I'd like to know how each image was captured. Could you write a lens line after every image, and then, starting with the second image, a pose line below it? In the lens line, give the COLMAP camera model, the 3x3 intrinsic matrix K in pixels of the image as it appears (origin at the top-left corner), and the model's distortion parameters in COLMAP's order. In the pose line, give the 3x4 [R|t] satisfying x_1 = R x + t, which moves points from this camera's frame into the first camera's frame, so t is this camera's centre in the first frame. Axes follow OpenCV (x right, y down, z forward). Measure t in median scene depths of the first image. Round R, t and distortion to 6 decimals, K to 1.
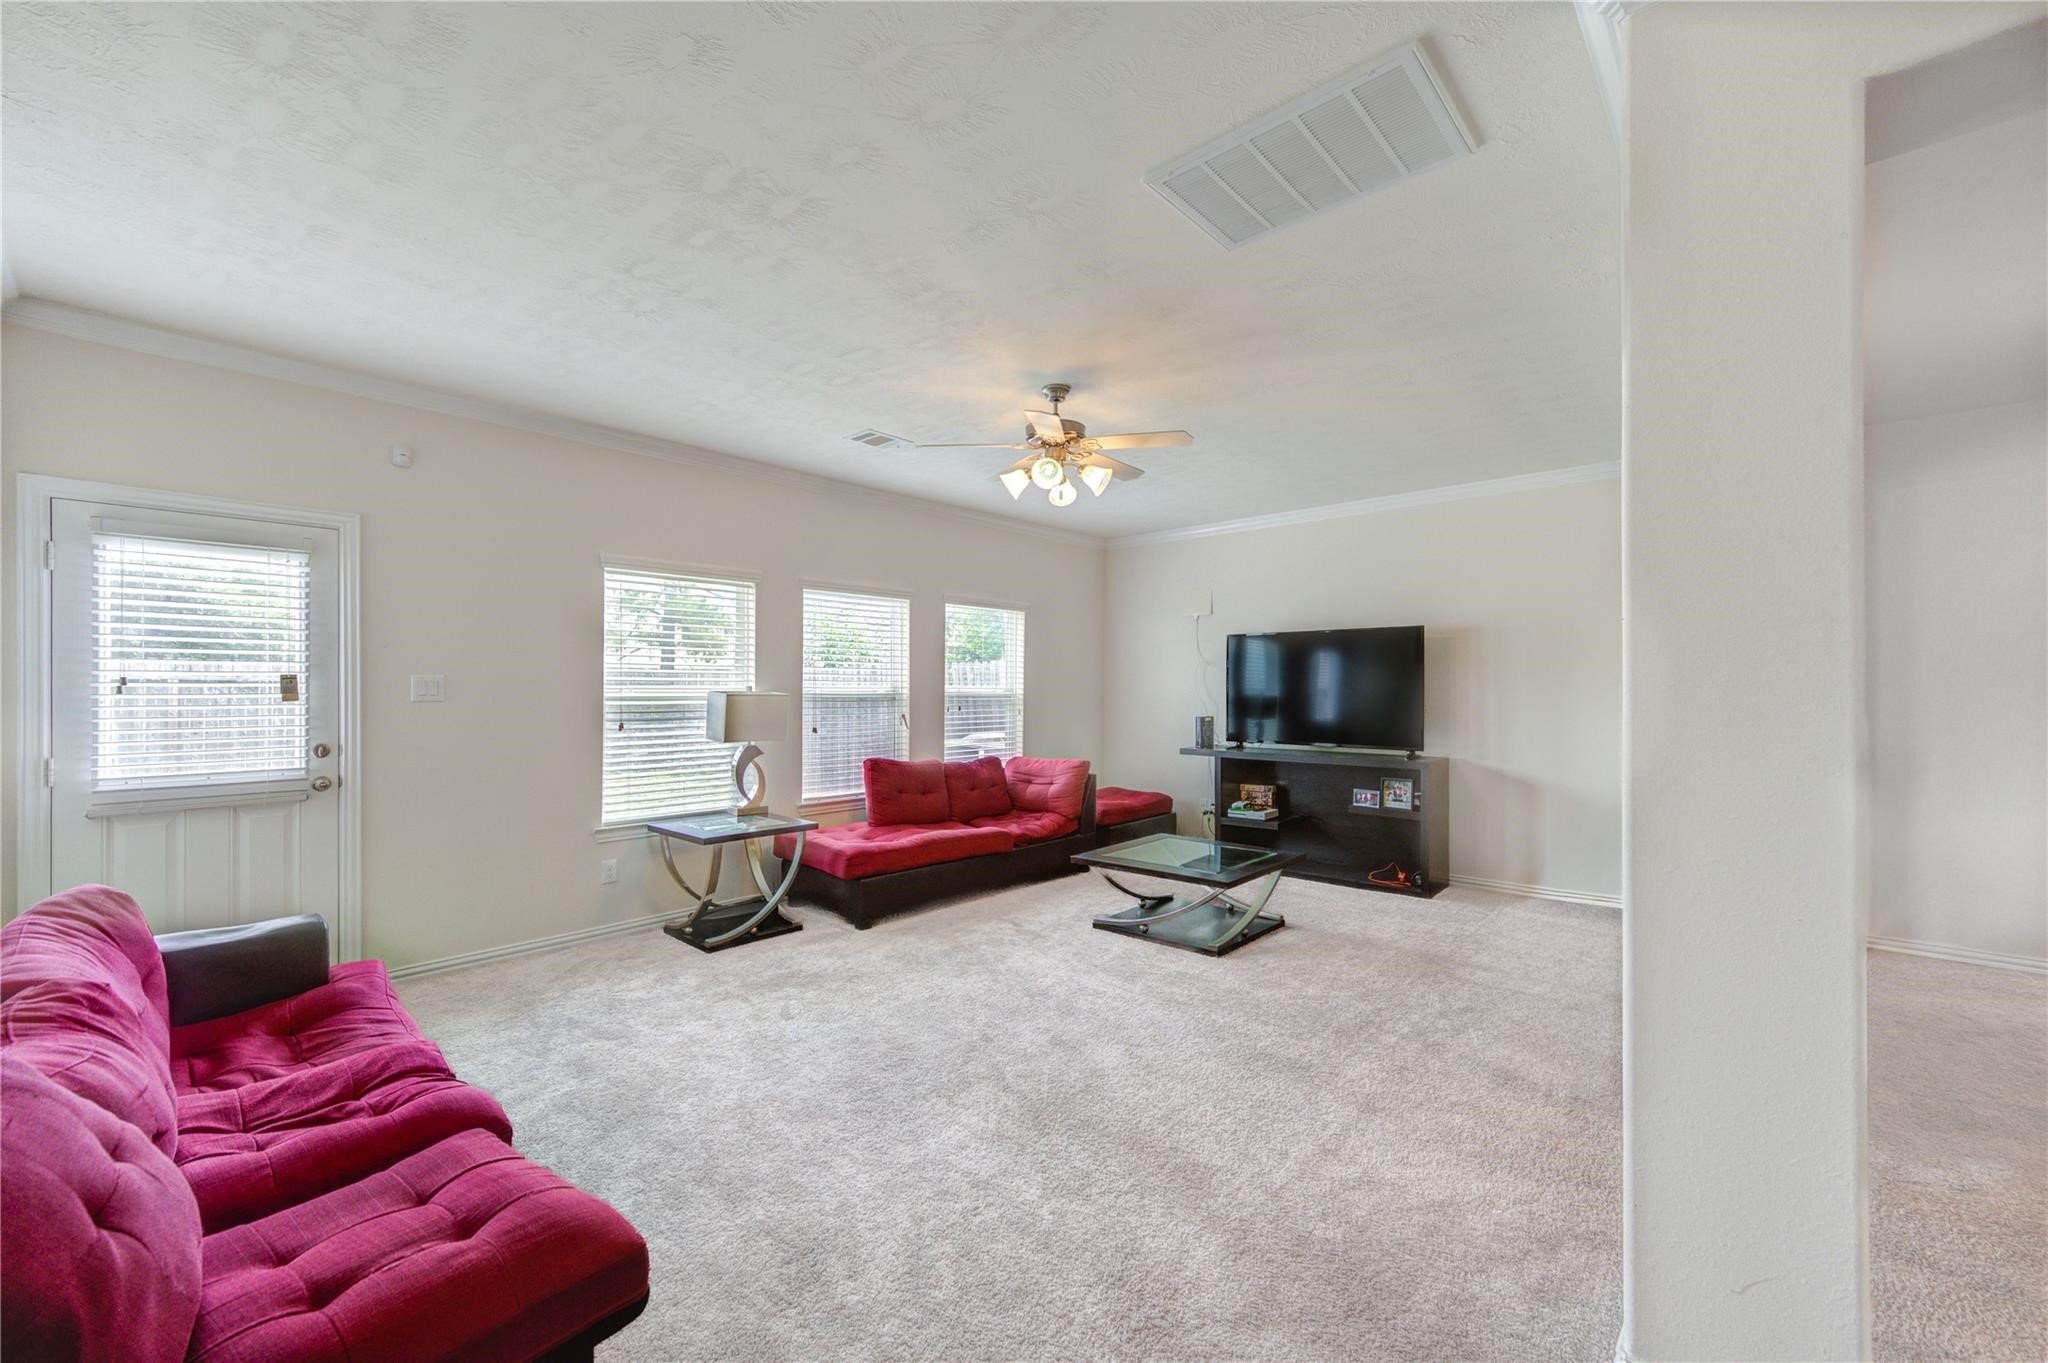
lens RADIAL K [[826.2, 0, 1020.0], [0, 826.2, 682.8], [0, 0, 1]] dist [0.002321, -0.000141]
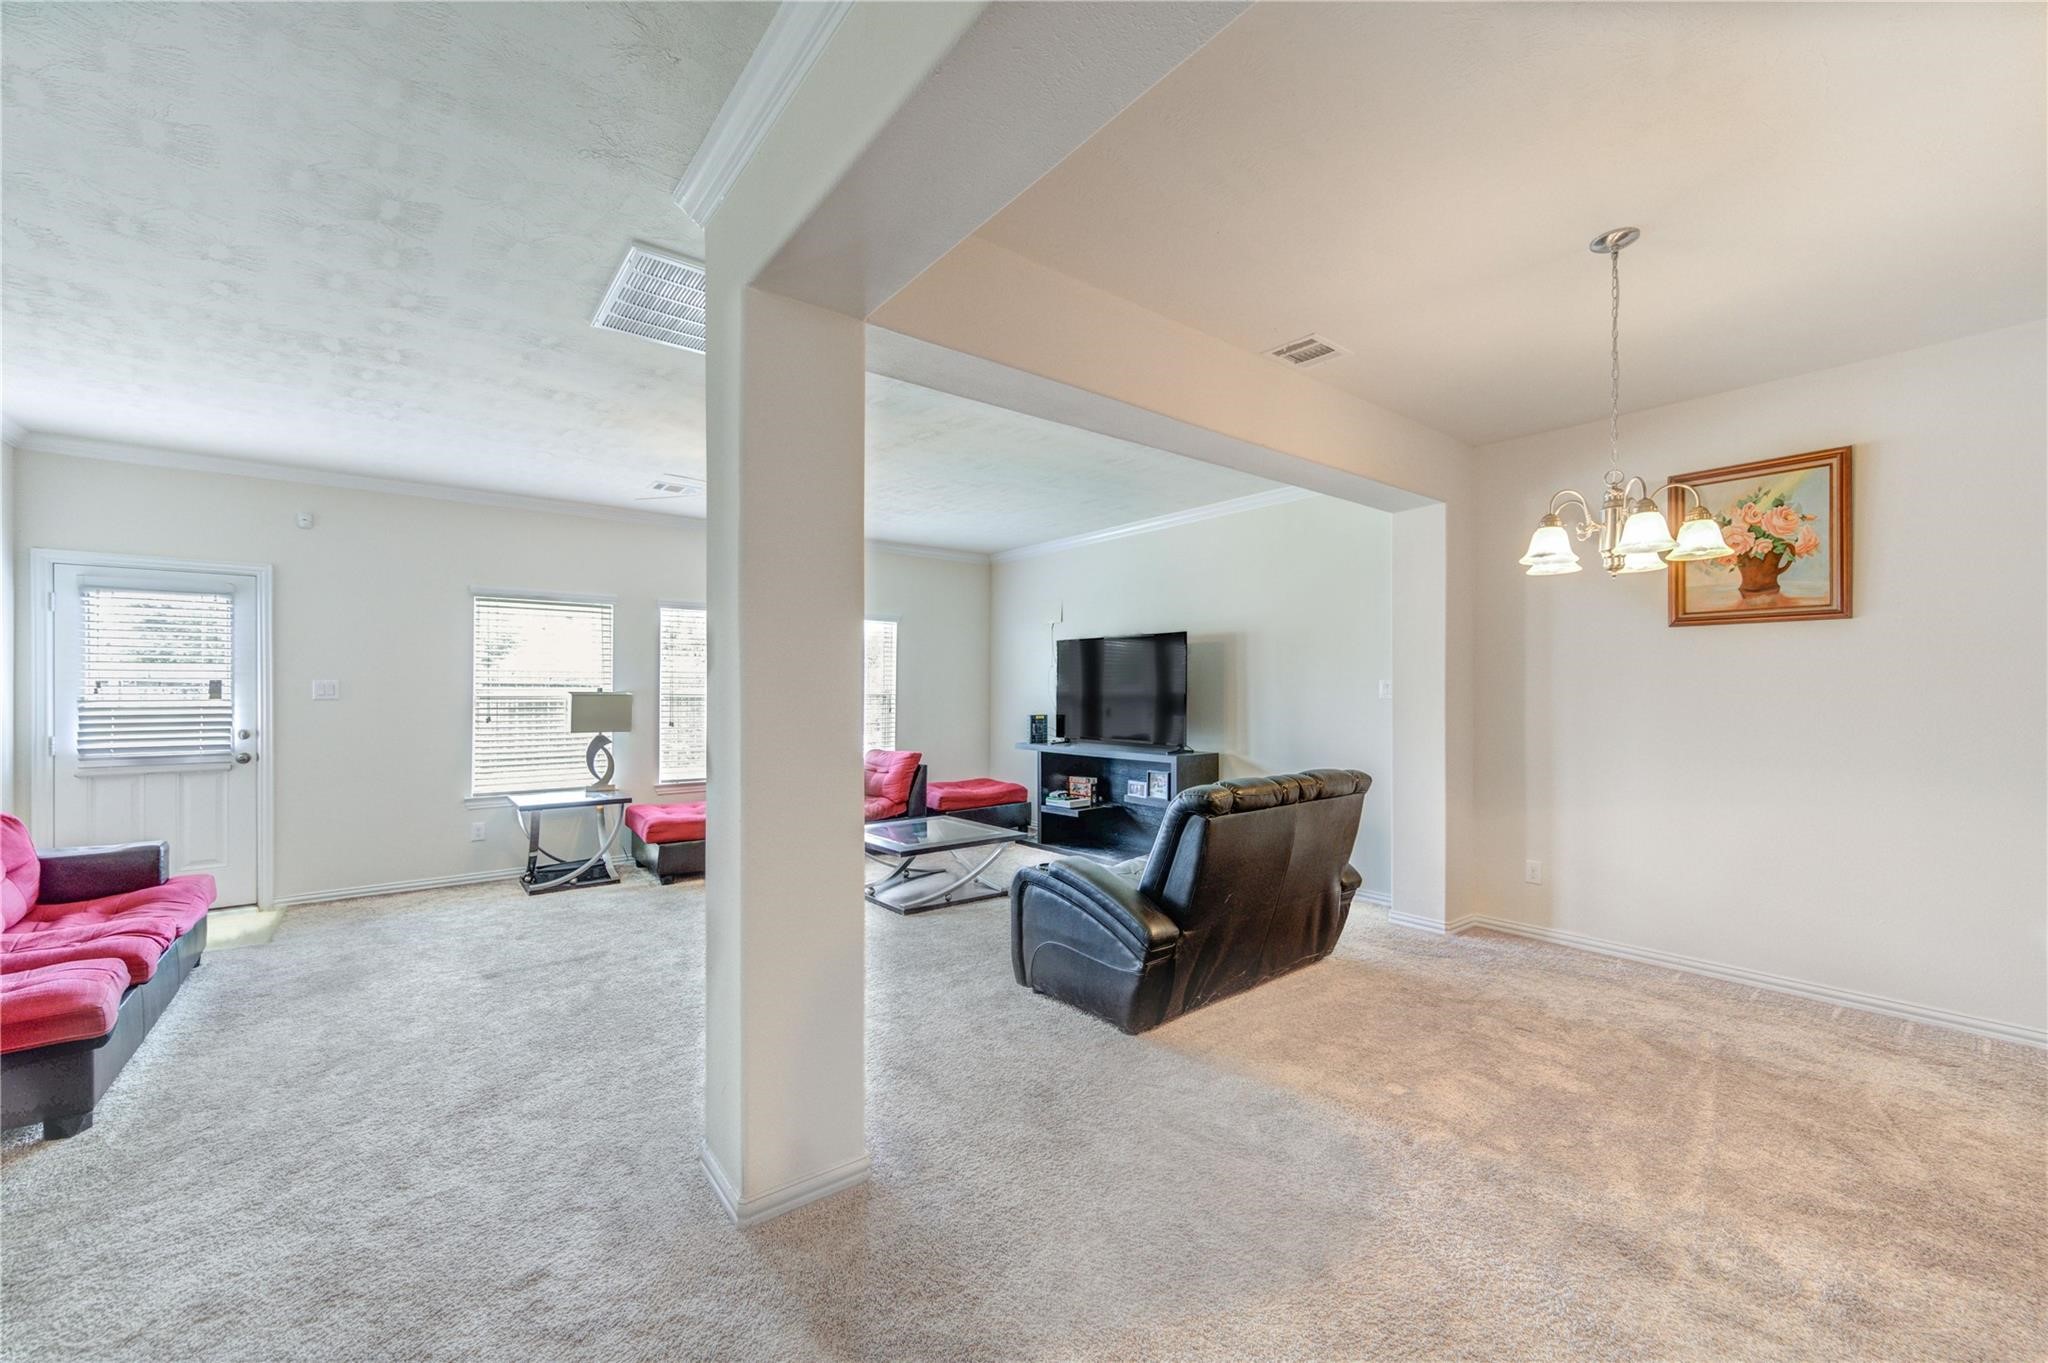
lens RADIAL K [[826.2, 0, 1033.0], [0, 826.2, 684.4], [0, 0, 1]] dist [0.002321, -0.000141]
pose [[0.985573, -0.002926, -0.169226, 0.526413], [0.002952, 0.999996, -0.000098, 0.000975], [0.169225, -0.000403, 0.985577, -0.115749]]
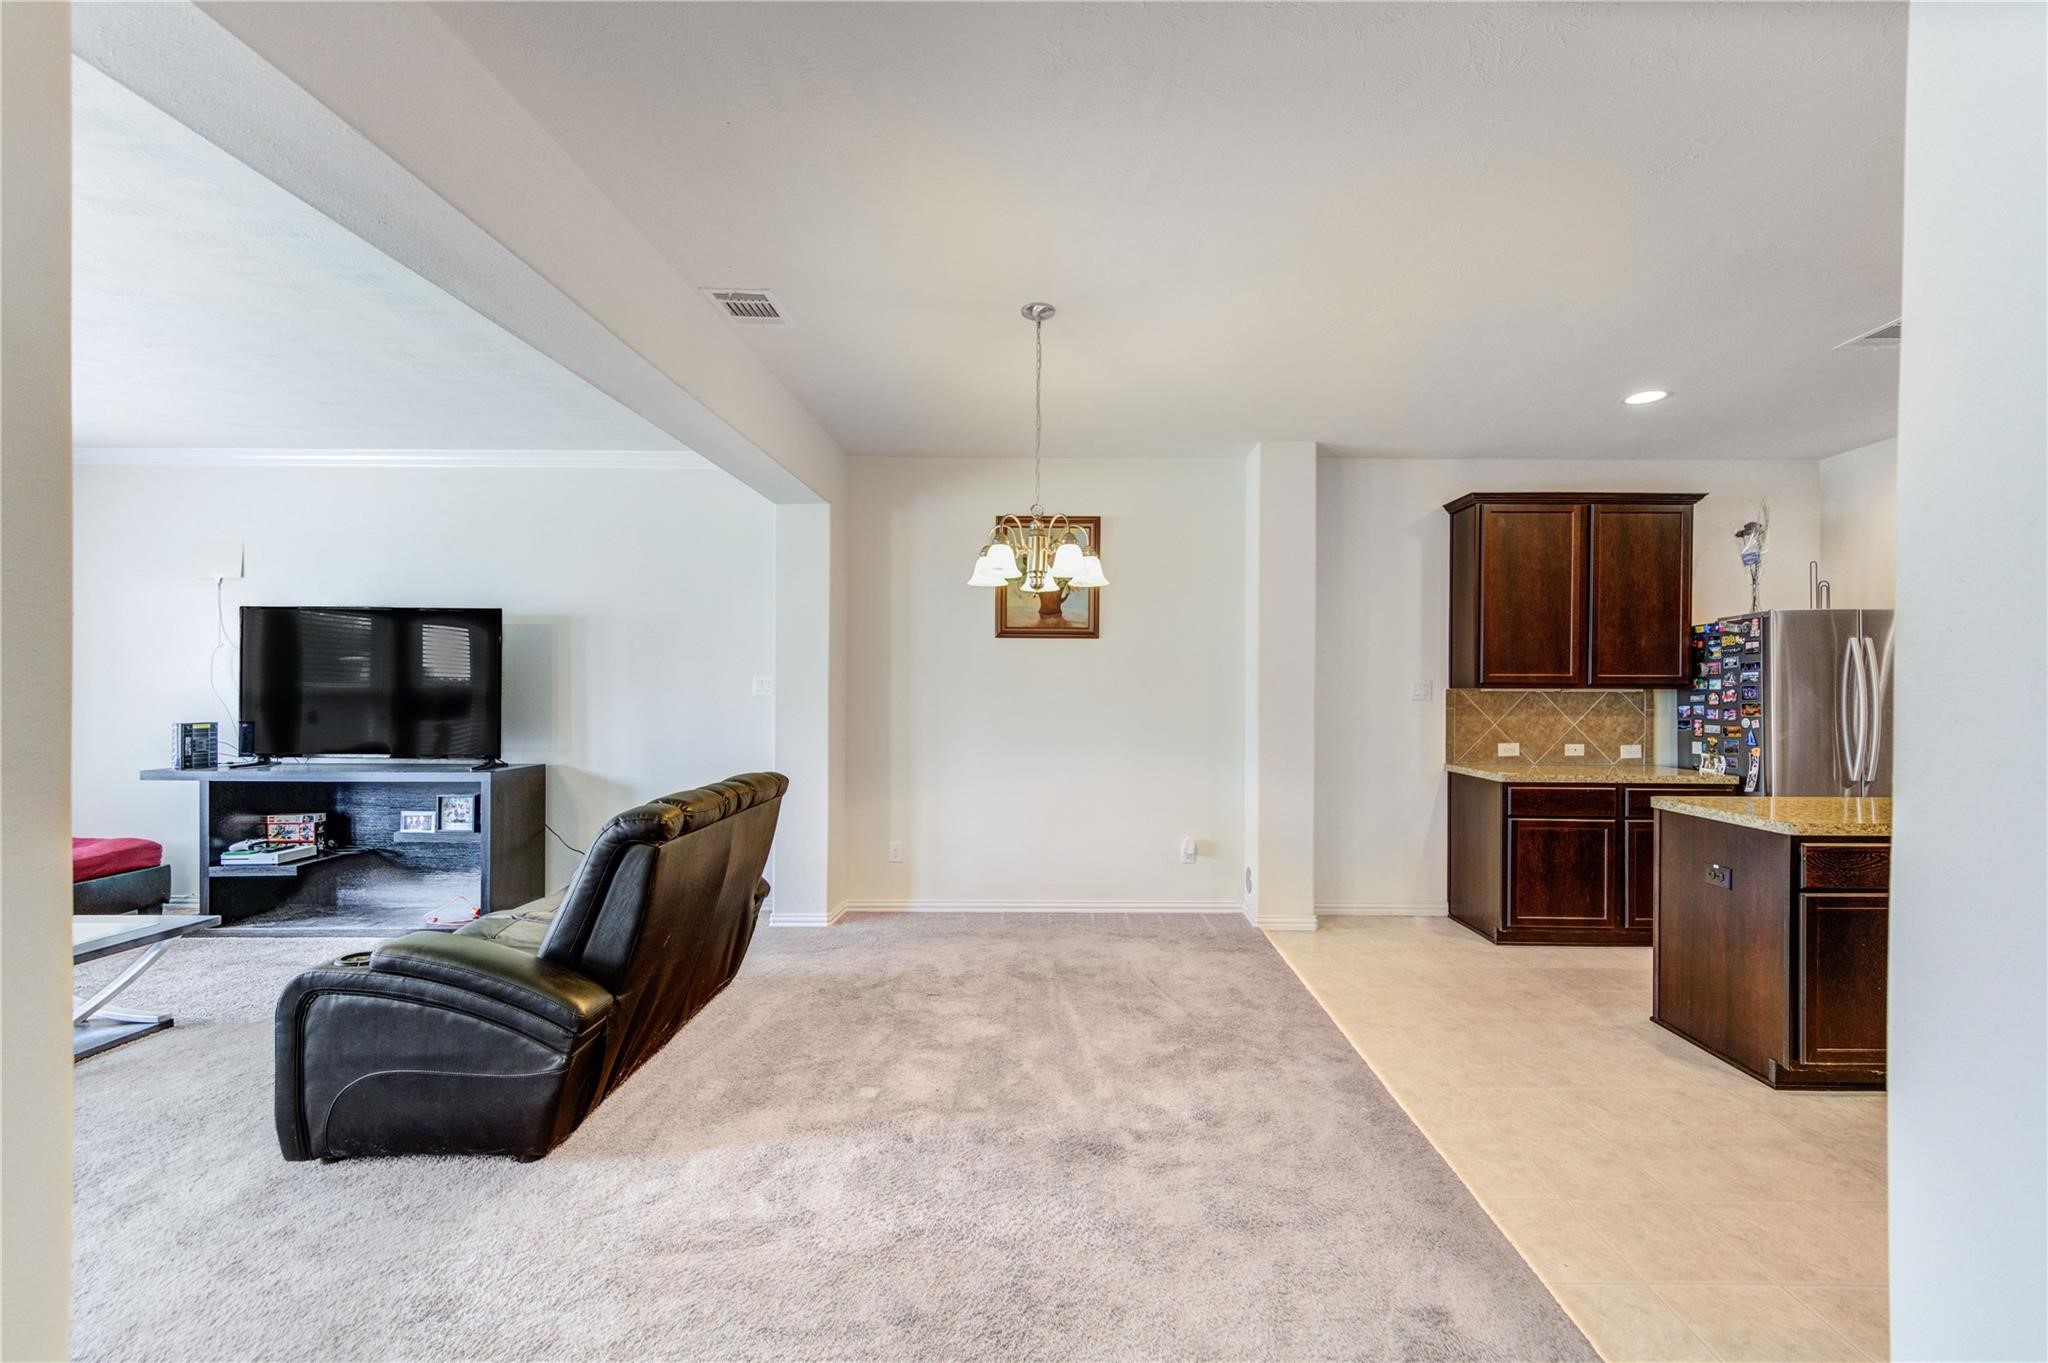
lens RADIAL K [[826.2, 0, 1061.9], [0, 826.2, 690.4], [0, 0, 1]] dist [0.002321, -0.000141]
pose [[0.733902, 0.001999, 0.679253, 0.370523], [-0.010239, 0.999915, 0.008120, 0.001680], [-0.679178, -0.012915, 0.733860, 0.005349]]
